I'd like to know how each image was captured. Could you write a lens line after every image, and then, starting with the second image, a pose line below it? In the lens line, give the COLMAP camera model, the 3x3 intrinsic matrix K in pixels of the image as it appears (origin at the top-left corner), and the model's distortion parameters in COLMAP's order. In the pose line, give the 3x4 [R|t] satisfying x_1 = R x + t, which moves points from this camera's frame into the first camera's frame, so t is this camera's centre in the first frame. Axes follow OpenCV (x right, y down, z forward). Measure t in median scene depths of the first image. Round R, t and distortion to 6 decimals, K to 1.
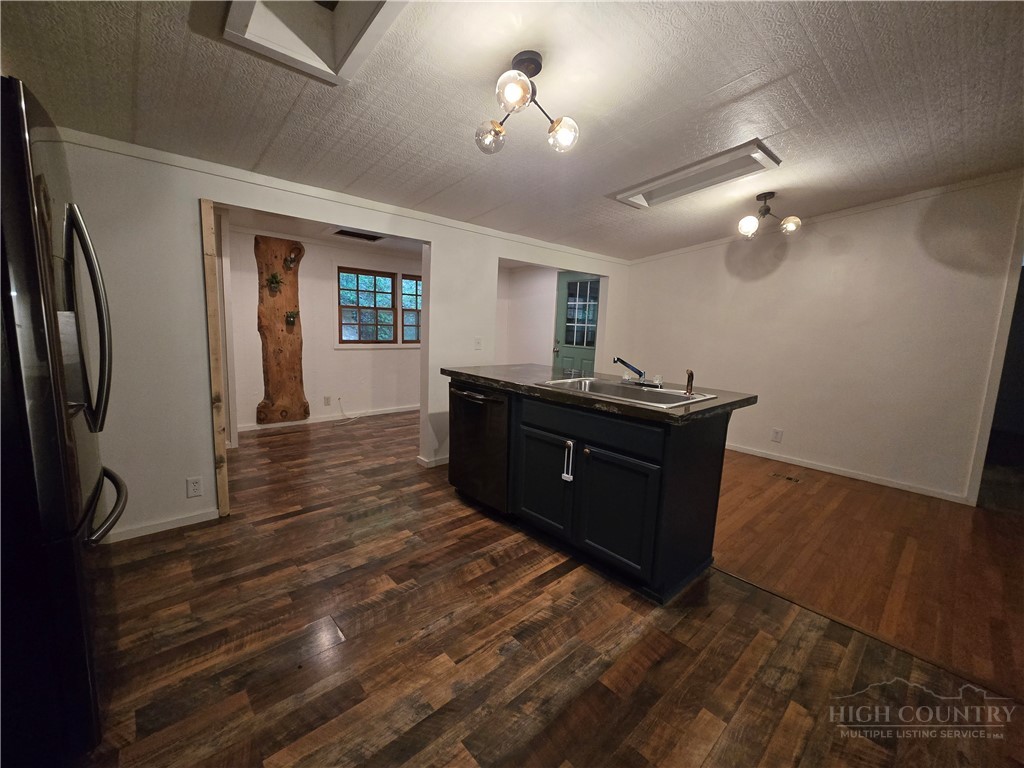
lens RADIAL K [[421.1, 0, 512.0], [0, 421.1, 384.0], [0, 0, 1]] dist [-0.000717, -0.000168]
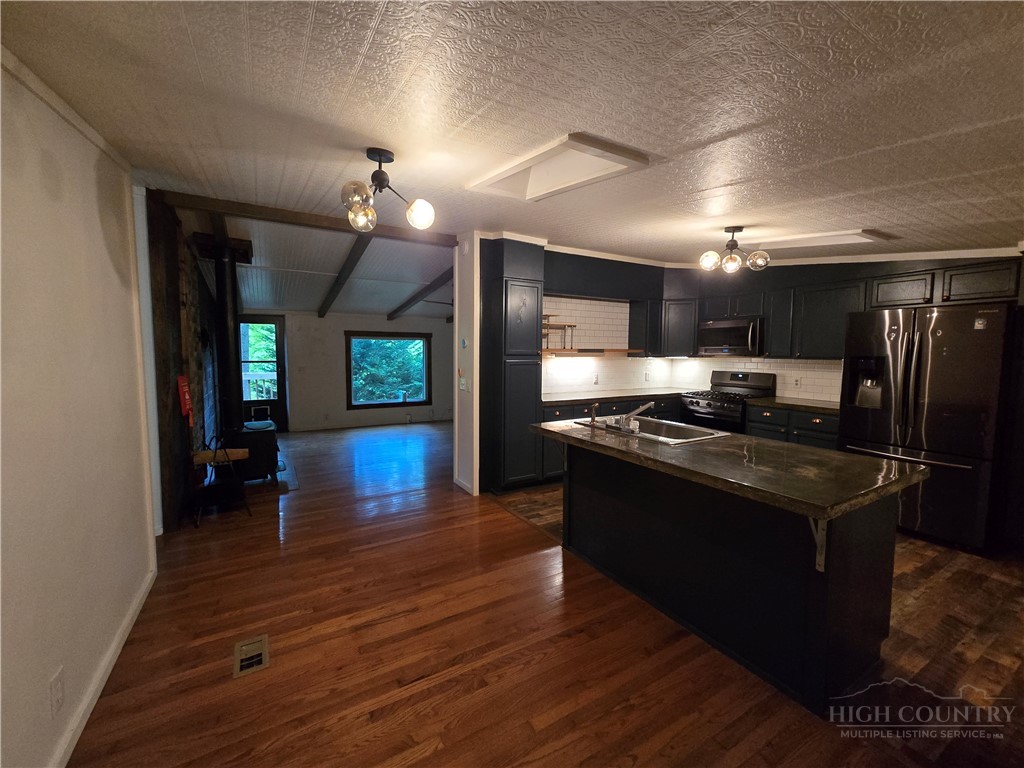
lens RADIAL K [[421.1, 0, 512.0], [0, 421.1, 384.0], [0, 0, 1]] dist [-0.000717, -0.000168]
pose [[-0.974784, -0.064088, 0.213748, 0.338325], [-0.012313, 0.971859, 0.235241, -0.329961], [-0.222810, 0.226677, -0.948142, 1.906841]]
